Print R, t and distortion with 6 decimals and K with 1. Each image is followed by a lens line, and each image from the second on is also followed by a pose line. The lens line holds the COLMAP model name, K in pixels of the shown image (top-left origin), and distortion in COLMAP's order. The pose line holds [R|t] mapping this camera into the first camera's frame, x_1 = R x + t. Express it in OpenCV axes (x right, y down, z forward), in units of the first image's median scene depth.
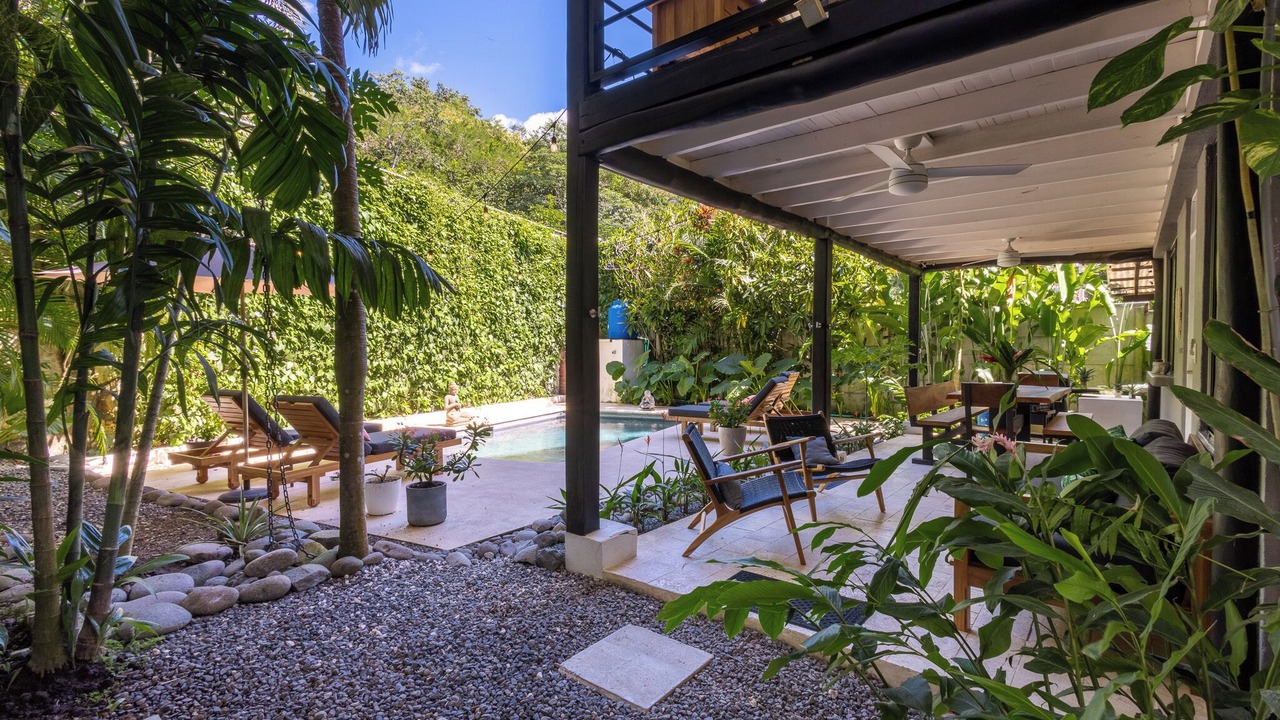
lens RADIAL K [[590.4, 0, 637.4], [0, 590.4, 362.0], [0, 0, 1]] dist [0.008495, -0.003705]
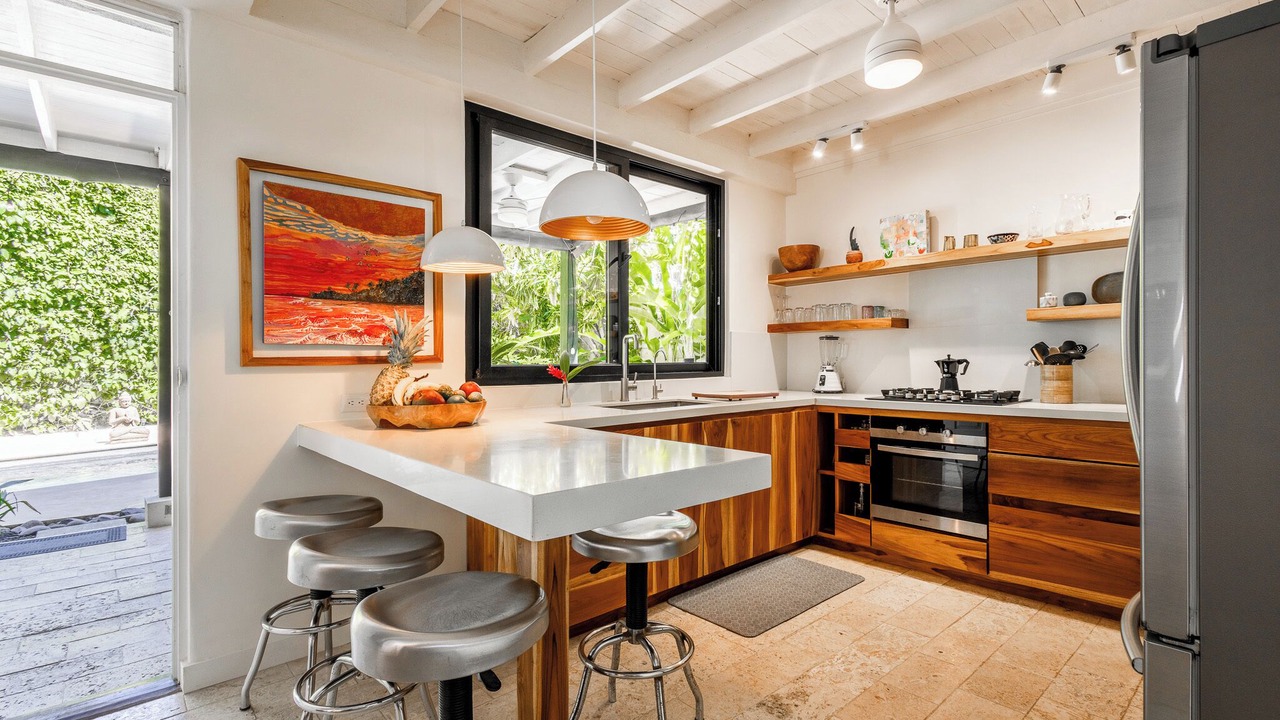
lens RADIAL K [[590.4, 0, 653.9], [0, 590.4, 361.3], [0, 0, 1]] dist [0.008495, -0.003705]
pose [[0.988746, -0.008902, -0.149337, 0.614831], [0.006524, 0.999844, -0.016405, 0.006715], [0.149460, 0.015246, 0.988650, 0.256953]]
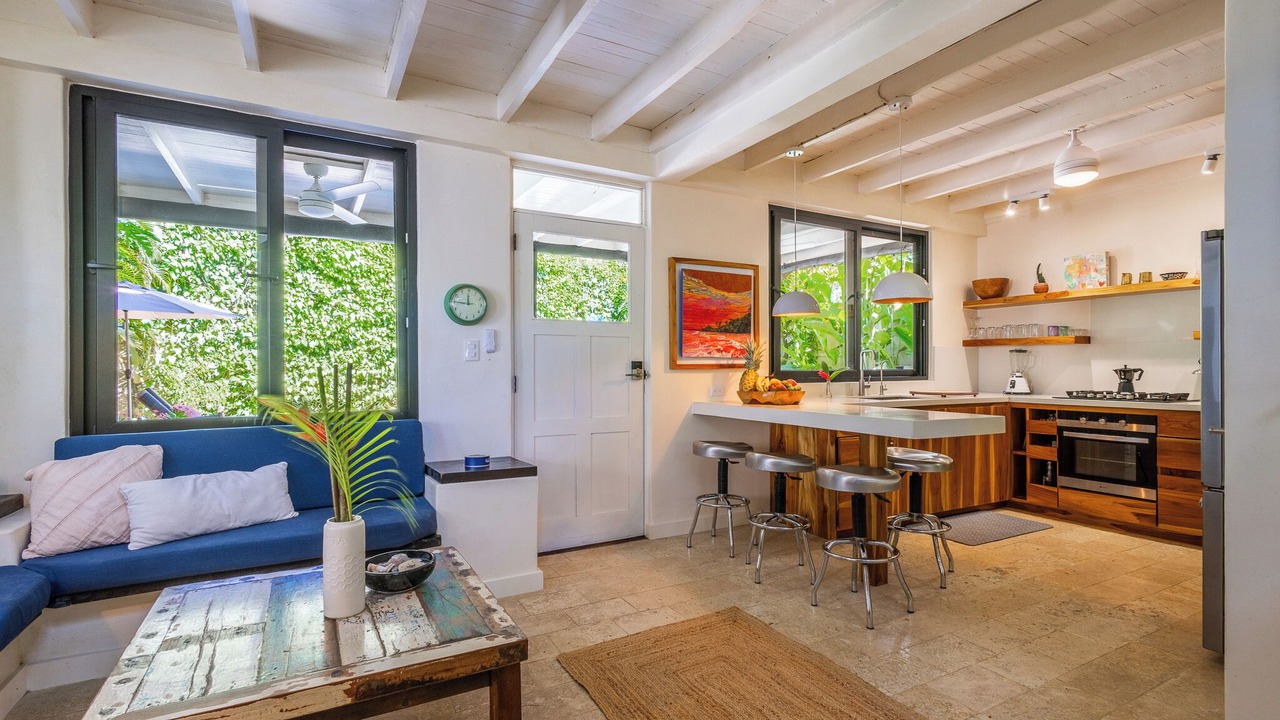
lens RADIAL K [[590.4, 0, 641.0], [0, 590.4, 358.5], [0, 0, 1]] dist [0.008495, -0.003705]
pose [[0.922547, -0.007215, -0.385818, 0.571376], [-0.005680, 0.999463, -0.032274, 0.009712], [0.385844, 0.031965, 0.922010, 0.081991]]
